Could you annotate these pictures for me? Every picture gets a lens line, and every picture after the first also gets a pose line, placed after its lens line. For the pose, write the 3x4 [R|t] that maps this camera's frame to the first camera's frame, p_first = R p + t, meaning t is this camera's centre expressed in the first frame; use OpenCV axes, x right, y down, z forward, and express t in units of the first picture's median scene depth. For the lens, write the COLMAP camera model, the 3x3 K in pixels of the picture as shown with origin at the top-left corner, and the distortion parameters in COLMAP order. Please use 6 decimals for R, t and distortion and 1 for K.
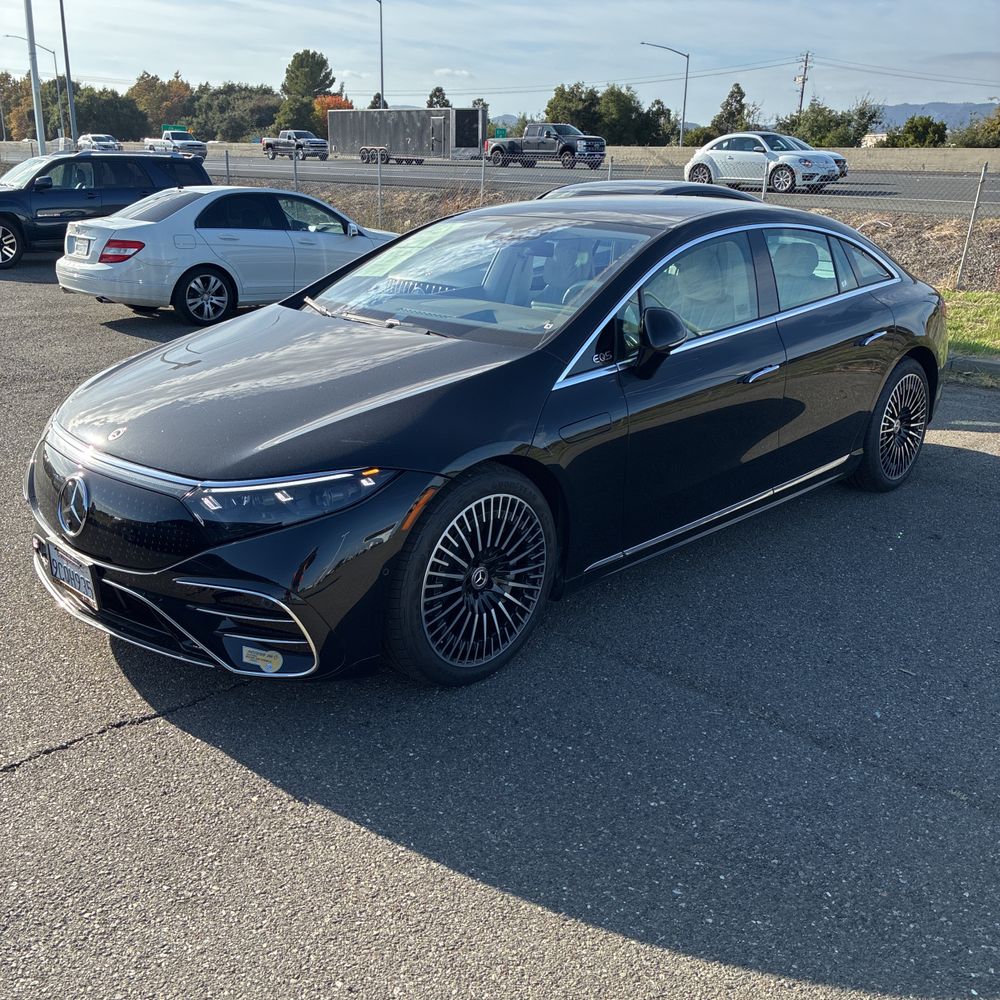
lens RADIAL K [[997.0, 0, 480.2], [0, 997.0, 482.5], [0, 0, 1]] dist [0.047461, -0.025301]
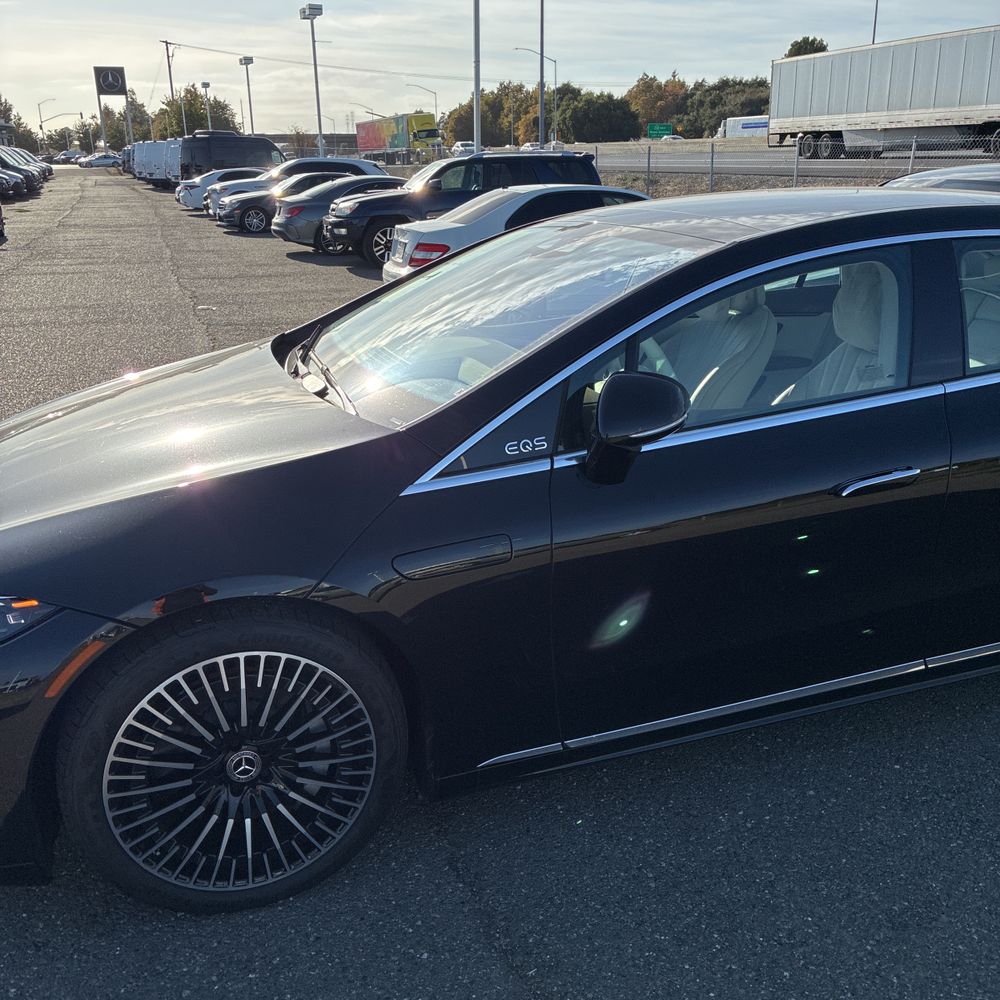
lens RADIAL K [[1006.3, 0, 500.0], [0, 1006.3, 500.0], [0, 0, 1]] dist [0.009487, 0.002065]
pose [[0.905107, 0.106298, -0.411683, 0.416709], [-0.098549, 0.994325, 0.040074, -0.127145], [0.413606, 0.004300, 0.910446, 0.450408]]
